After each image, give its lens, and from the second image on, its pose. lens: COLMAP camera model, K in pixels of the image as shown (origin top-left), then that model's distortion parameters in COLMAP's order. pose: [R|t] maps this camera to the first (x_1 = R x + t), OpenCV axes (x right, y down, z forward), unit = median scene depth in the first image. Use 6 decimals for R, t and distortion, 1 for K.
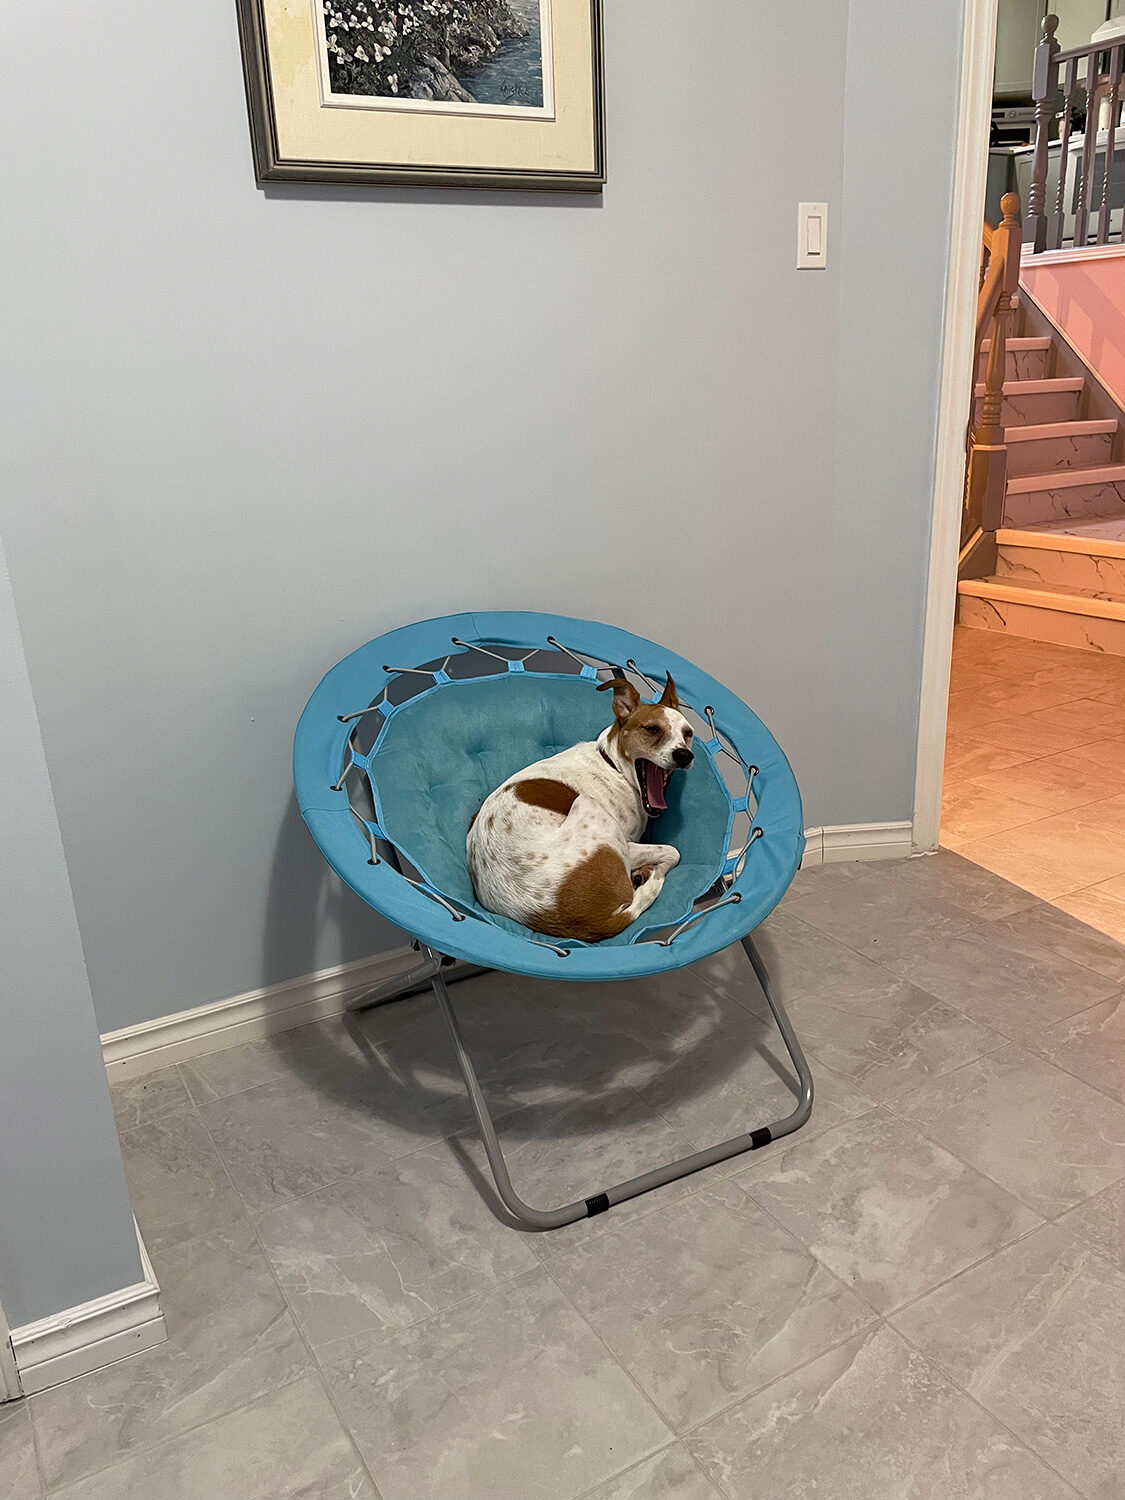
lens RADIAL K [[1185.6, 0, 563.3], [0, 1185.6, 749.1], [0, 0, 1]] dist [0.006022, -0.001087]
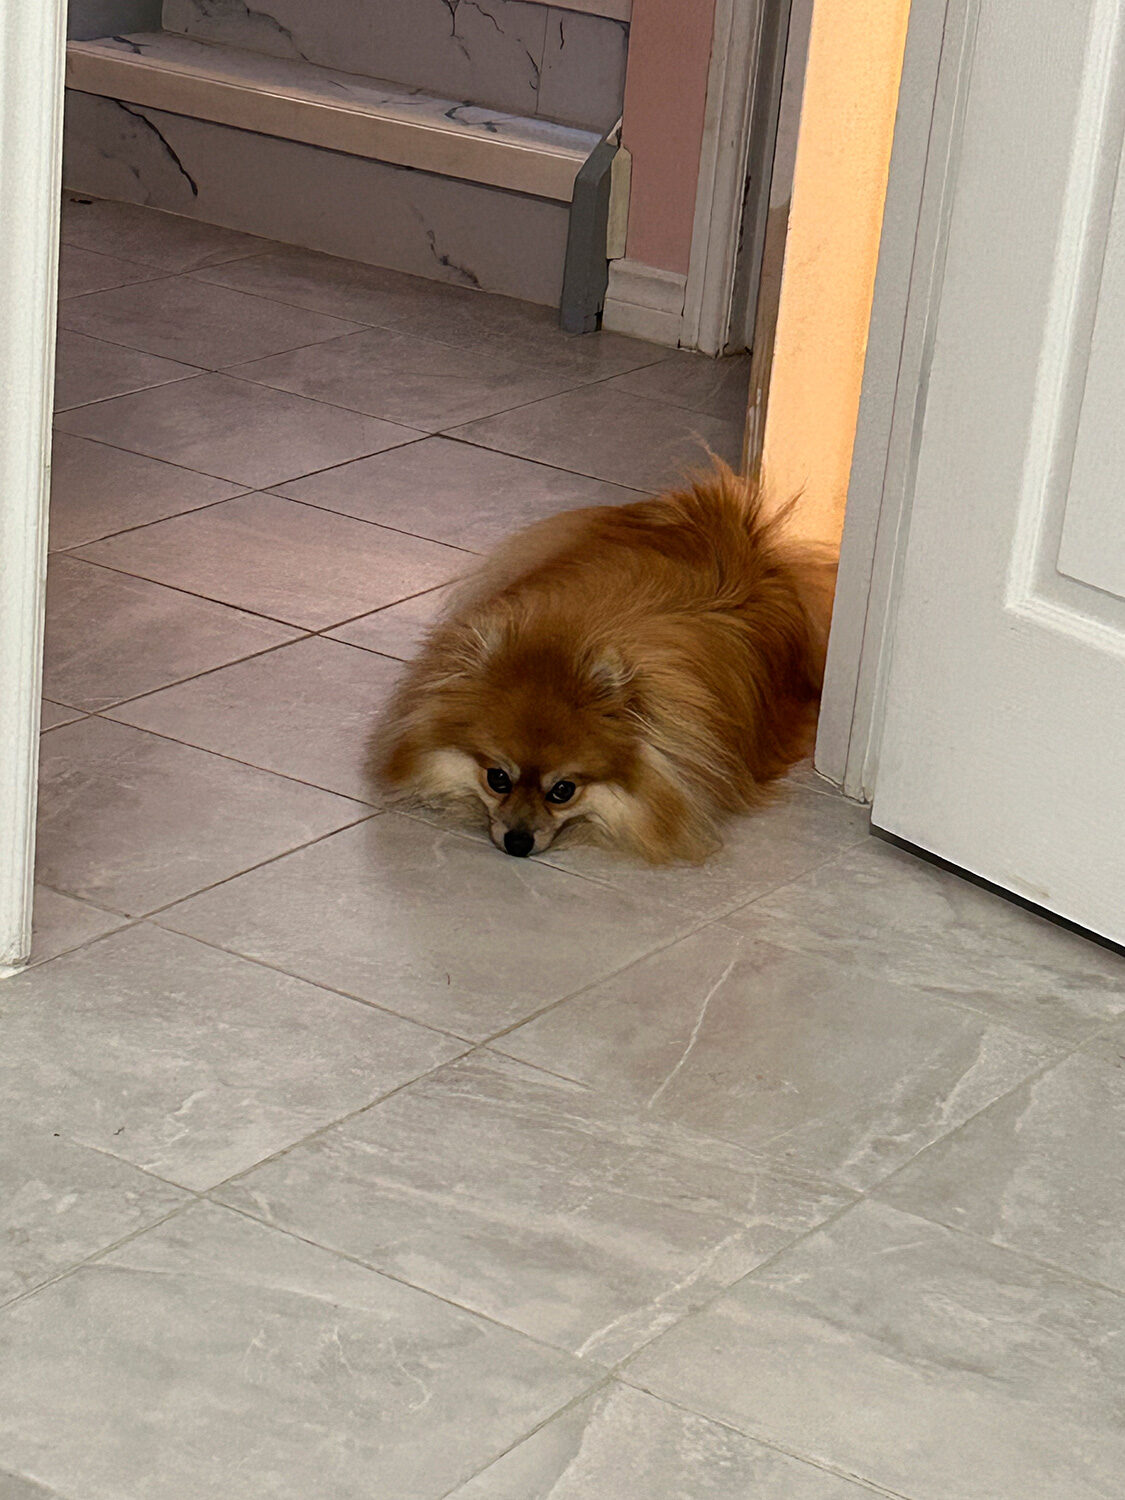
lens RADIAL K [[1185.6, 0, 564.0], [0, 1185.6, 751.7], [0, 0, 1]] dist [0.006022, -0.001087]
pose [[0.920417, 0.070342, 0.384558, 0.321327], [0.045917, 0.957418, -0.285029, 0.128306], [-0.388232, 0.280004, 0.877994, 0.658491]]
